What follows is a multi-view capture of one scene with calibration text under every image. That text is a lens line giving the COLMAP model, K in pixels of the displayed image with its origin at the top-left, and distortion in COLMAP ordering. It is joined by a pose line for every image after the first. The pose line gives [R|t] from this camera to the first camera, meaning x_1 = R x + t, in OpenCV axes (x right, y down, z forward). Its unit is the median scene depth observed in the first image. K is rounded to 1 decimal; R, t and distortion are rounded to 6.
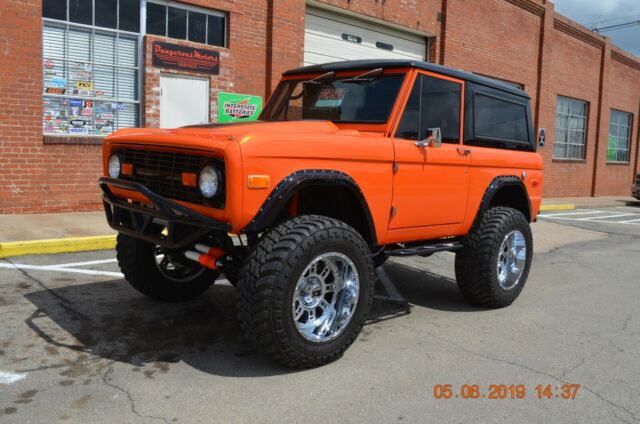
lens RADIAL K [[568.2, 0, 320.1], [0, 568.2, 214.2], [0, 0, 1]] dist [-0.059974, -0.002918]
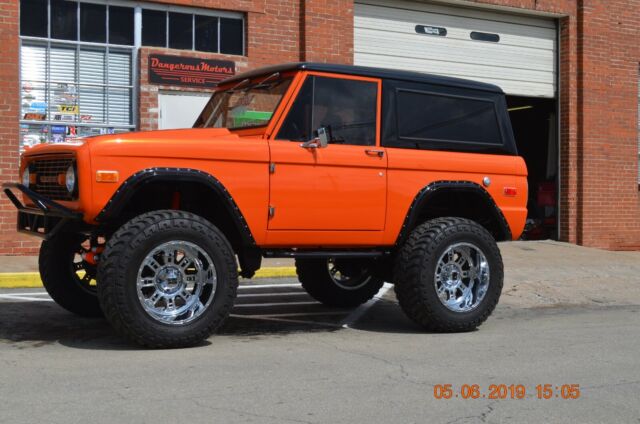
lens RADIAL K [[947.4, 0, 318.5], [0, 947.4, 213.4], [0, 0, 1]] dist [-0.007320, 0.000000]
pose [[0.969153, -0.028037, -0.244862, 0.323165], [0.001146, 0.994010, -0.109281, 0.094920], [0.246459, 0.105629, 0.963380, -0.313337]]
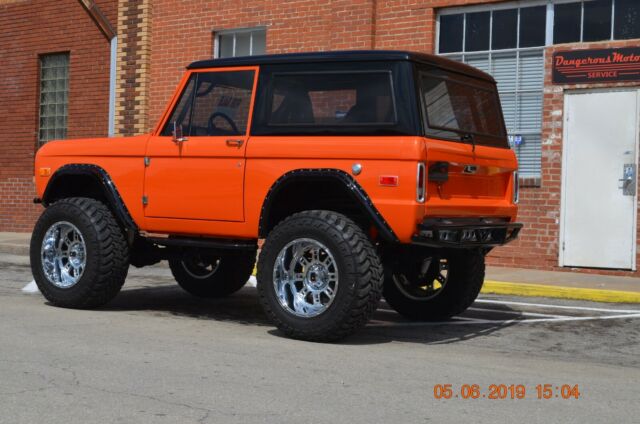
lens RADIAL K [[1033.3, 0, 322.0], [0, 1033.3, 209.6], [0, 0, 1]] dist [0.025699, 0.000000]
pose [[0.205917, -0.040550, -0.977729, 1.143966], [-0.136775, 0.988141, -0.069787, 0.056241], [0.968964, 0.148099, 0.197928, 0.486561]]
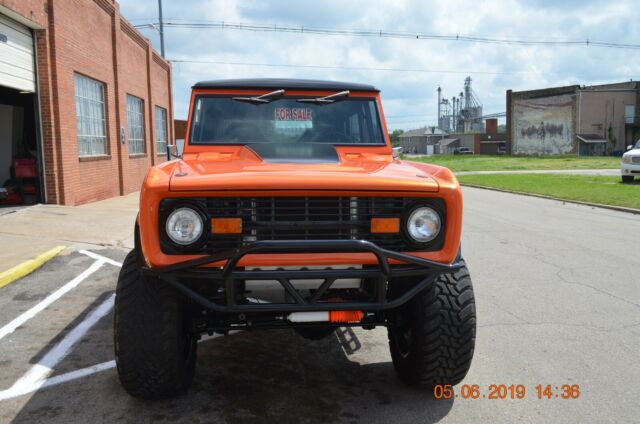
lens RADIAL K [[555.3, 0, 319.9], [0, 555.3, 212.0], [0, 0, 1]] dist [-0.061823, 0.008072]
pose [[0.612161, -0.139876, 0.778264, -0.414935], [0.127282, 0.988826, 0.077603, -0.069843], [-0.780422, 0.051553, 0.623124, 0.237651]]
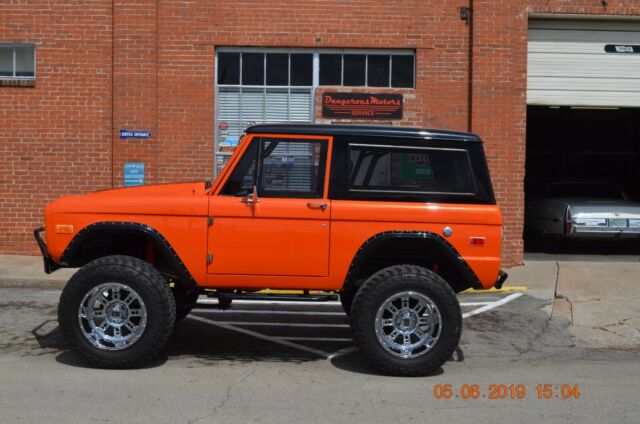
lens RADIAL K [[827.4, 0, 315.2], [0, 827.4, 213.3], [0, 0, 1]] dist [-0.026811, 0.000000]
pose [[0.736307, 0.001772, -0.676645, 0.749954], [-0.064736, 0.995594, -0.067836, 0.002264], [0.673544, 0.093752, 0.733177, -0.059010]]
